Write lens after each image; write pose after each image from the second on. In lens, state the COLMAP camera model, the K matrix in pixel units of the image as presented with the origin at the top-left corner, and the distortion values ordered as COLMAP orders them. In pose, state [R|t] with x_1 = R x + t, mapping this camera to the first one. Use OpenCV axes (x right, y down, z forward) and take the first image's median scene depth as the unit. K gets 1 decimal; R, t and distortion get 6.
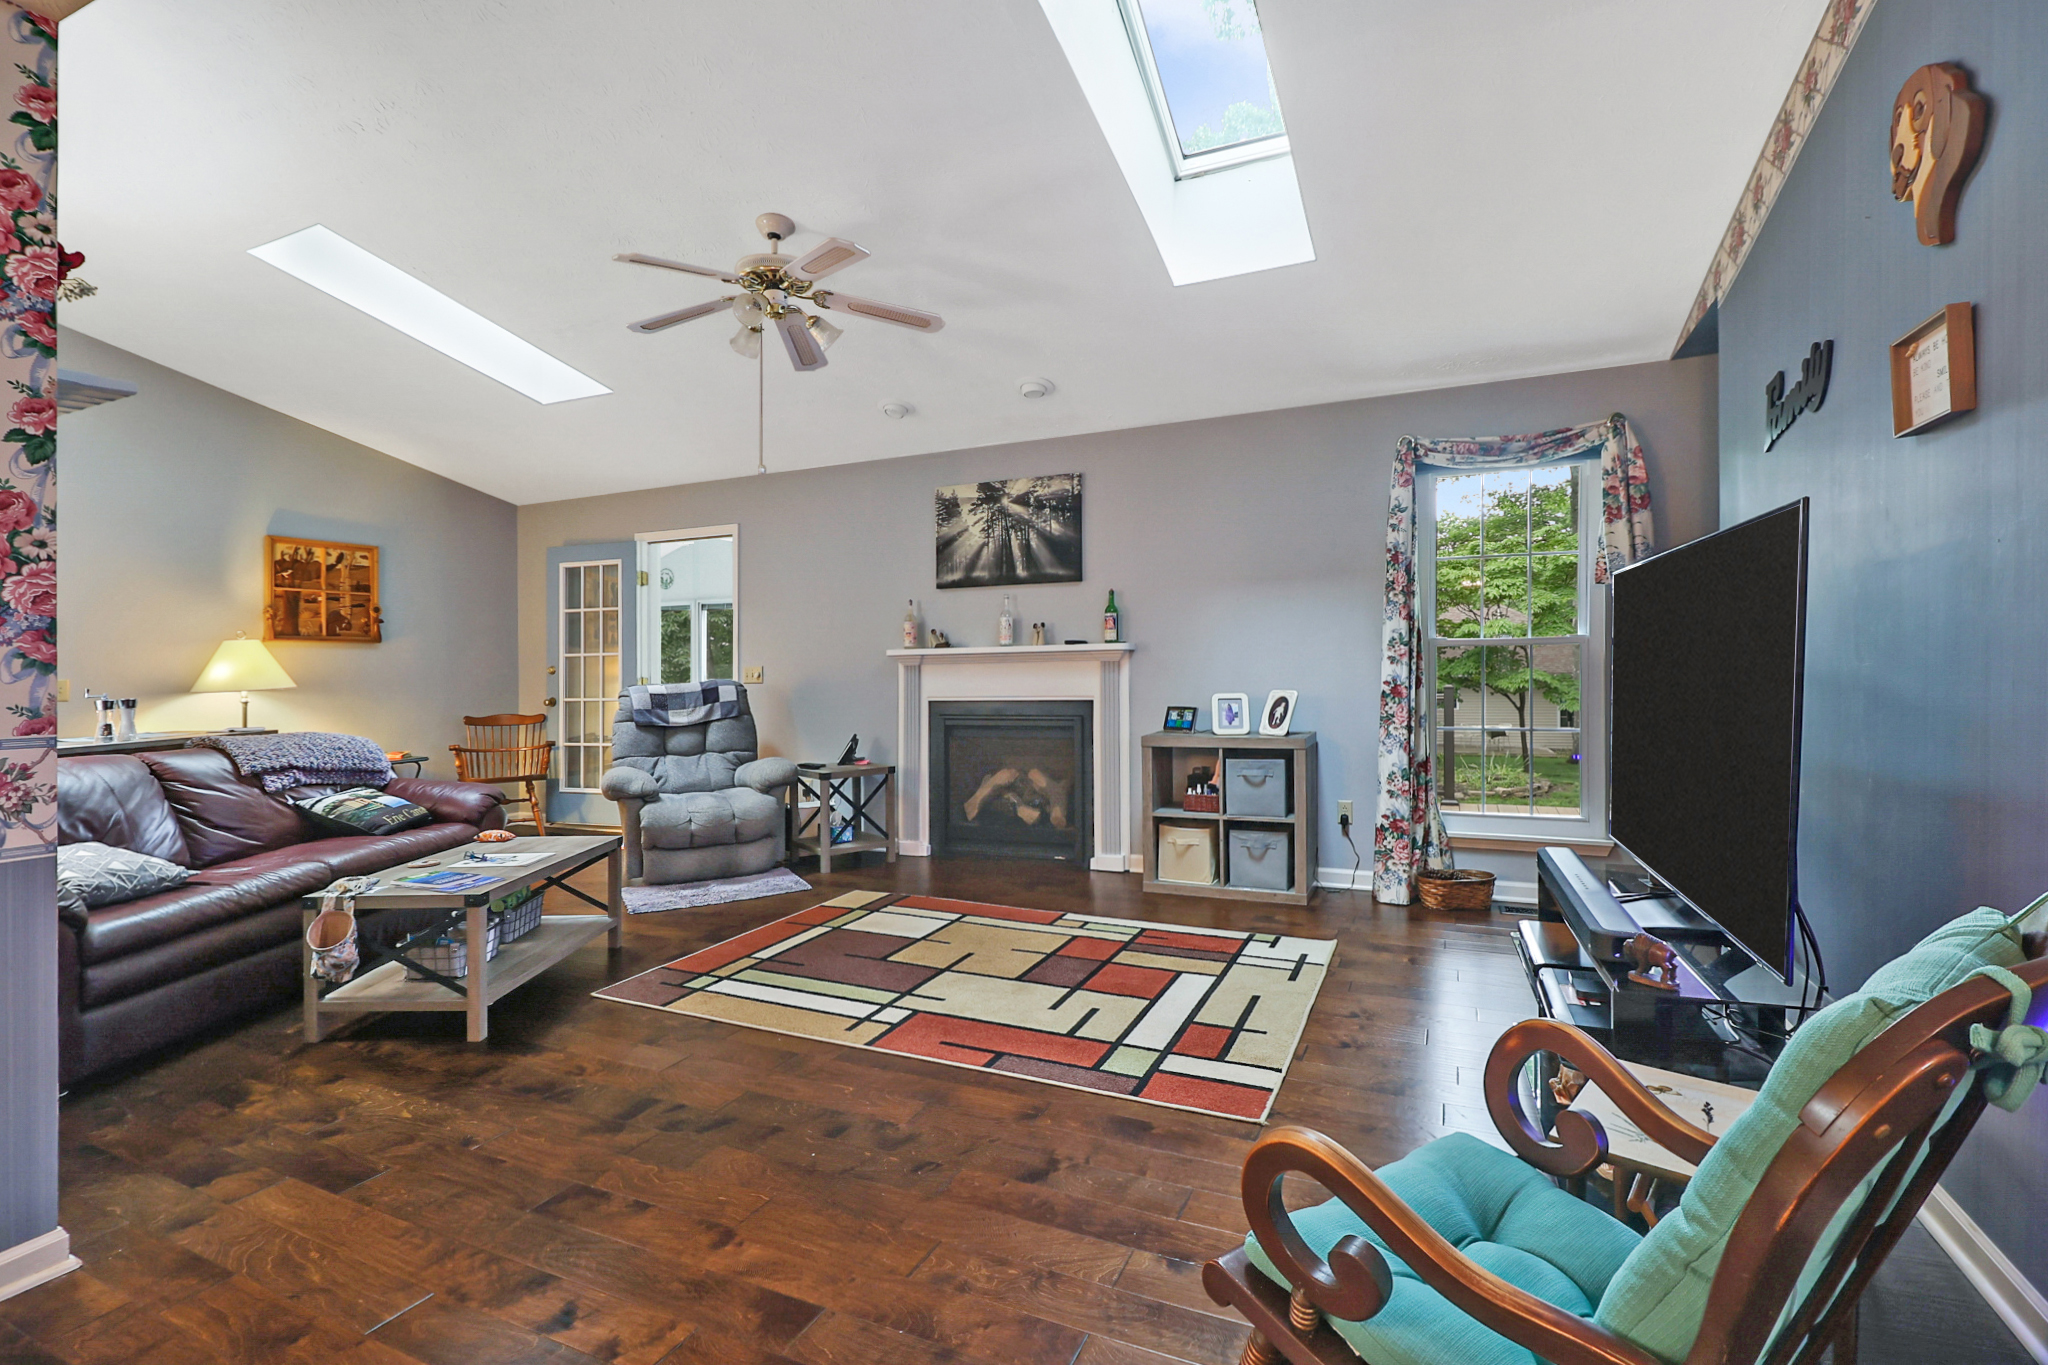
lens RADIAL K [[927.7, 0, 1017.1], [0, 927.7, 709.1], [0, 0, 1]] dist [0.004702, -0.013526]
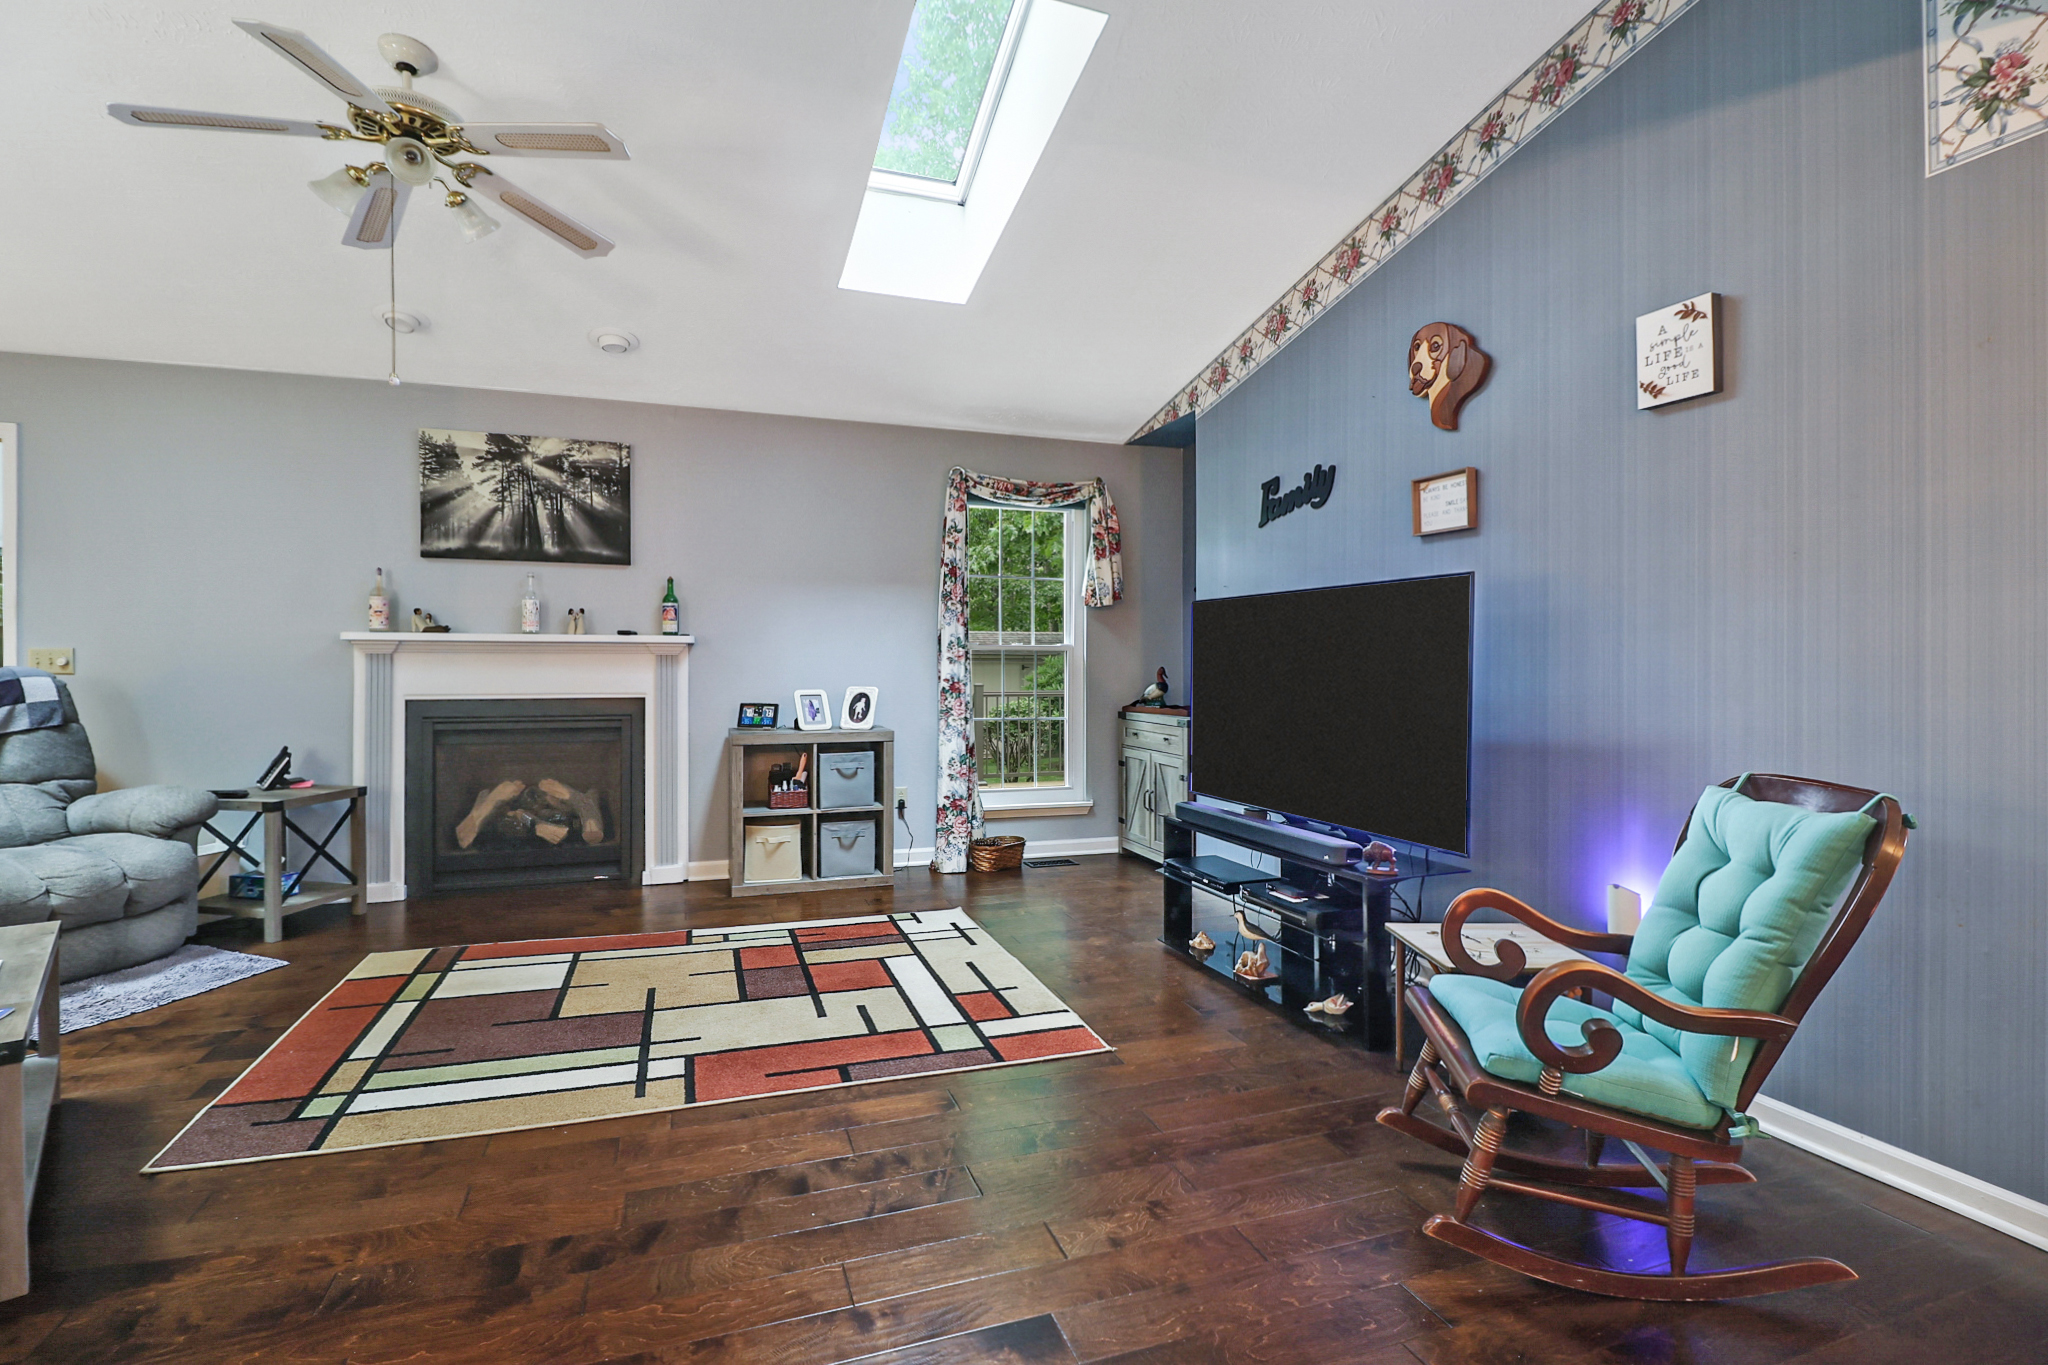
lens RADIAL K [[930.9, 0, 998.5], [0, 930.9, 708.0], [0, 0, 1]] dist [0.001812, -0.012234]
pose [[0.731407, -0.013269, 0.681812, -0.329859], [0.013271, 0.999898, 0.005223, 0.000427], [-0.681812, 0.005229, 0.731509, 0.114512]]
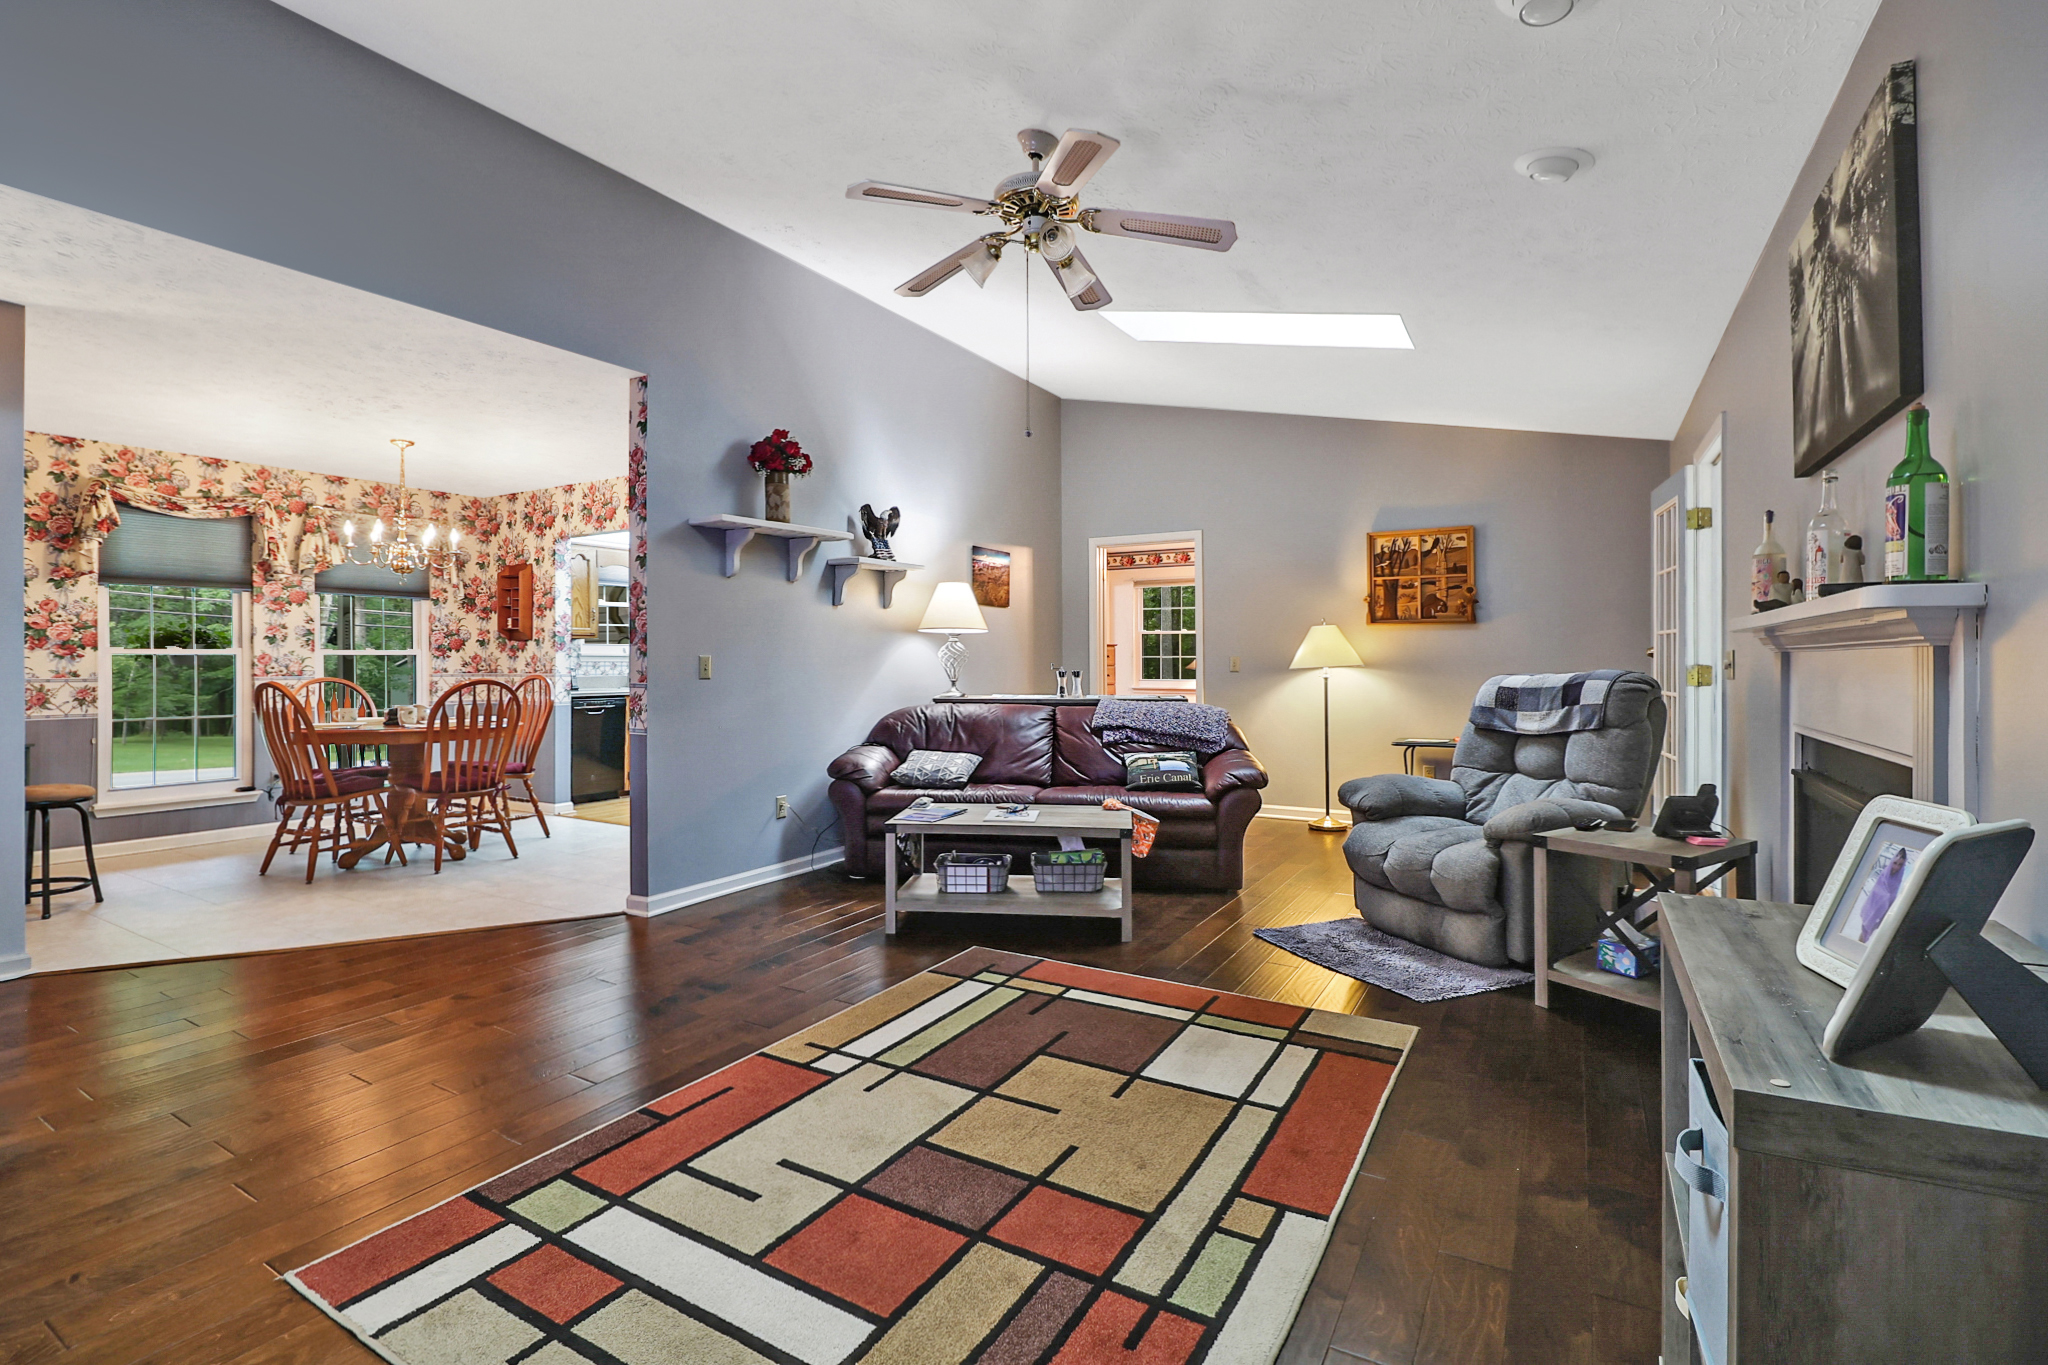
lens RADIAL K [[947.6, 0, 1019.8], [0, 947.6, 645.4], [0, 0, 1]] dist [0.003746, -0.011805]
pose [[-0.102314, 0.004647, -0.994741, 0.489453], [-0.041002, 0.999120, 0.008885, -0.050034], [0.993907, 0.041695, -0.102033, 0.841159]]
